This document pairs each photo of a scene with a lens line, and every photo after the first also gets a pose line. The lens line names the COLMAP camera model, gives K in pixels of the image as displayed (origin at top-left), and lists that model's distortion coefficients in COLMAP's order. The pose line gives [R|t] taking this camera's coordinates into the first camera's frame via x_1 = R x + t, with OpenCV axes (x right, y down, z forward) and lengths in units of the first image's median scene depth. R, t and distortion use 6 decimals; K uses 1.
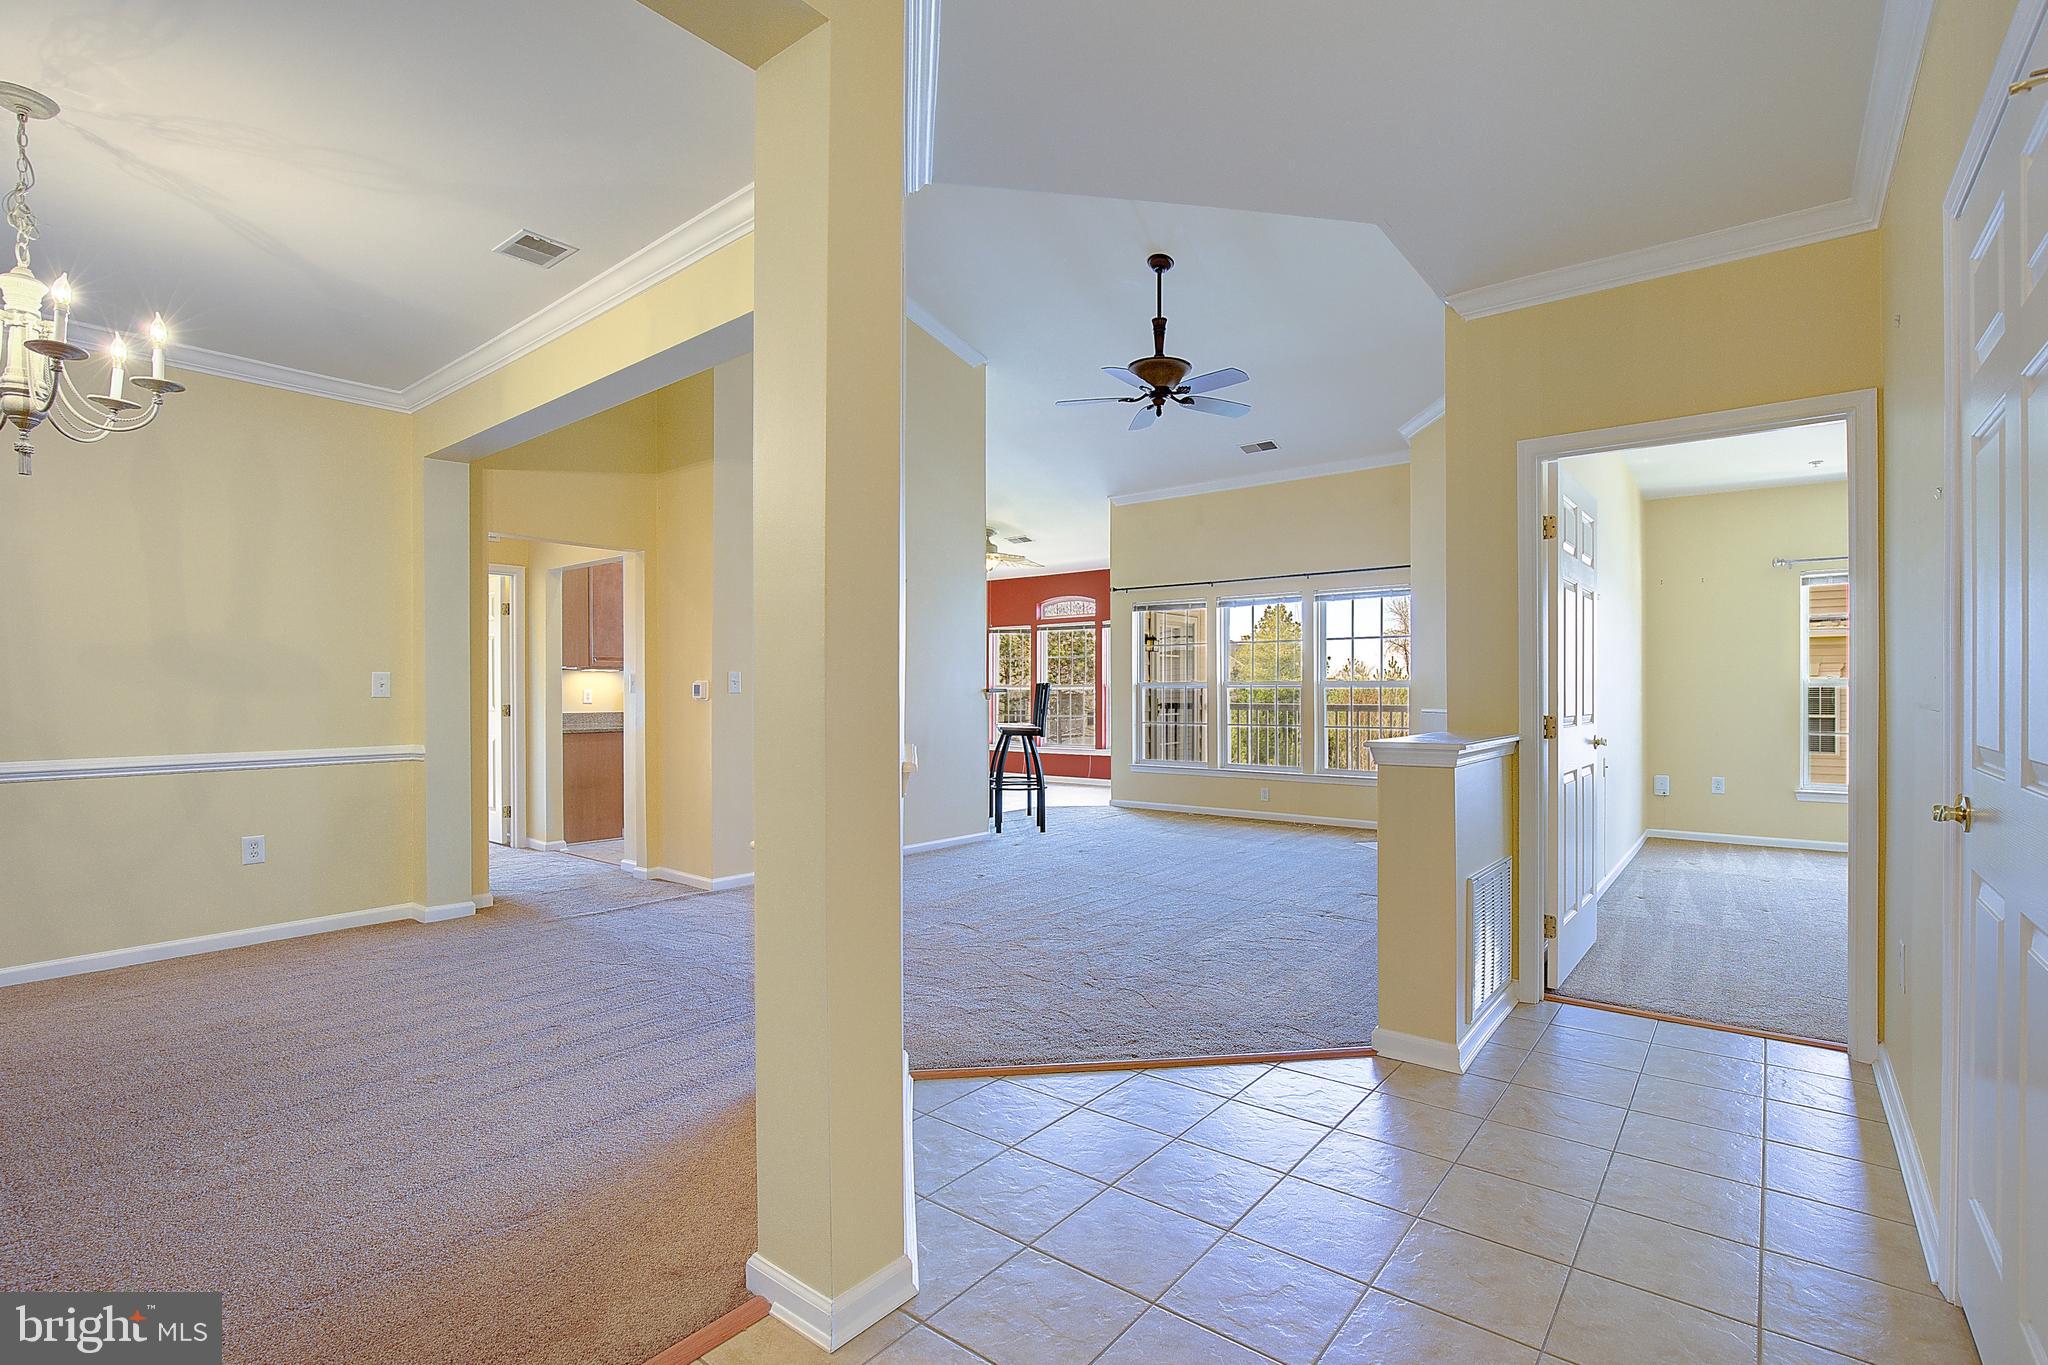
lens RADIAL K [[939.9, 0, 1035.1], [0, 939.9, 671.1], [0, 0, 1]] dist [-0.022194, 0.003875]
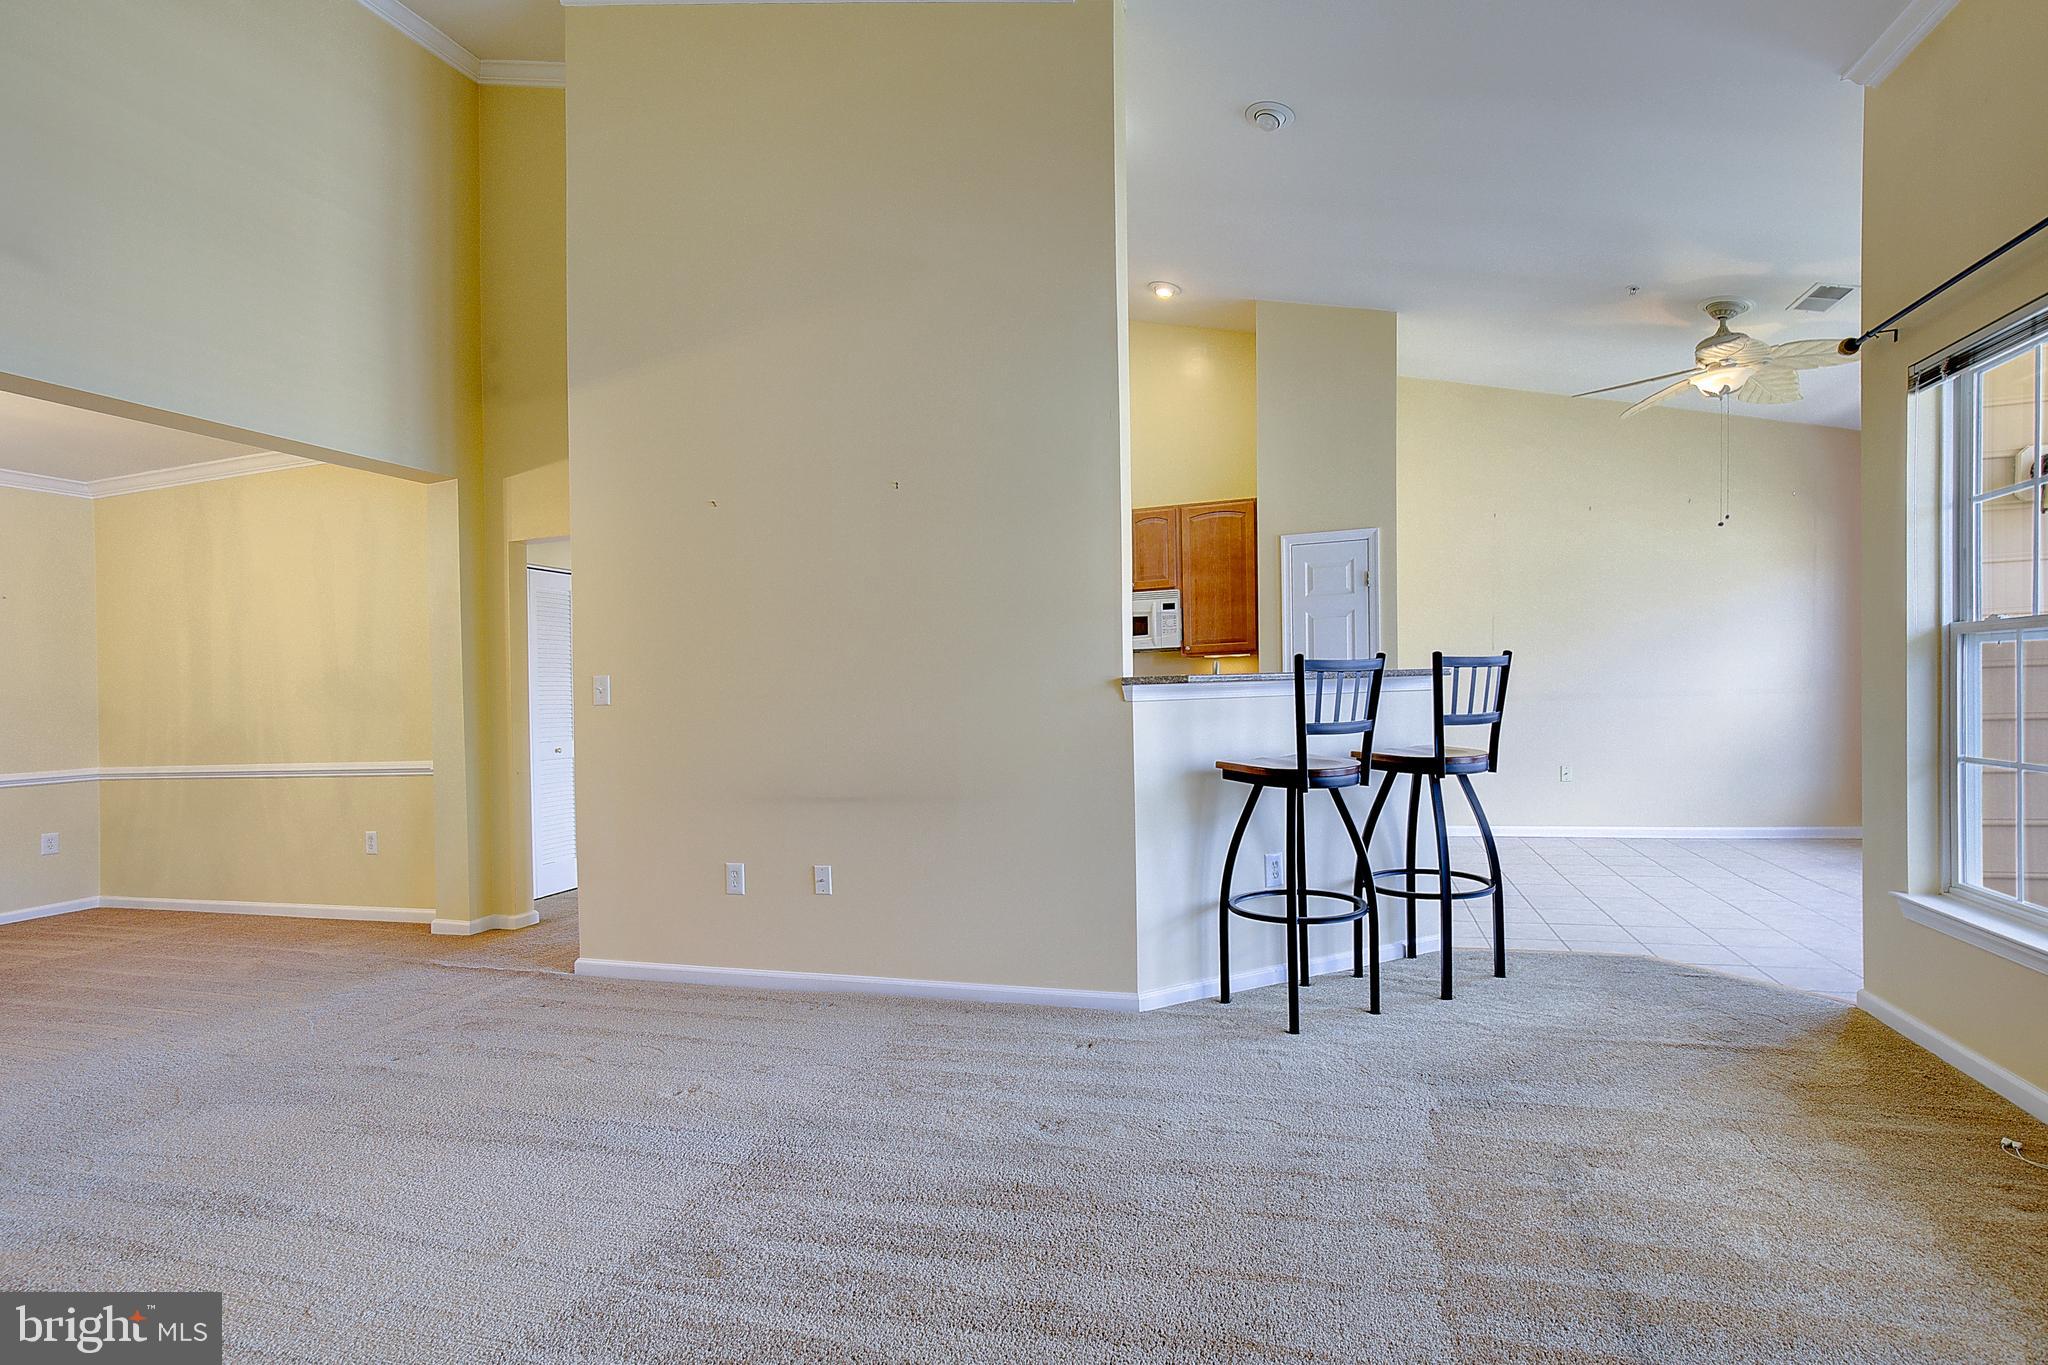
lens RADIAL K [[939.9, 0, 1030.7], [0, 939.9, 684.9], [0, 0, 1]] dist [-0.022194, 0.003875]
pose [[0.368811, -0.021136, -0.929264, 0.292706], [0.053947, 0.998543, -0.001301, 0.016765], [0.927938, -0.049652, 0.369414, 0.656955]]
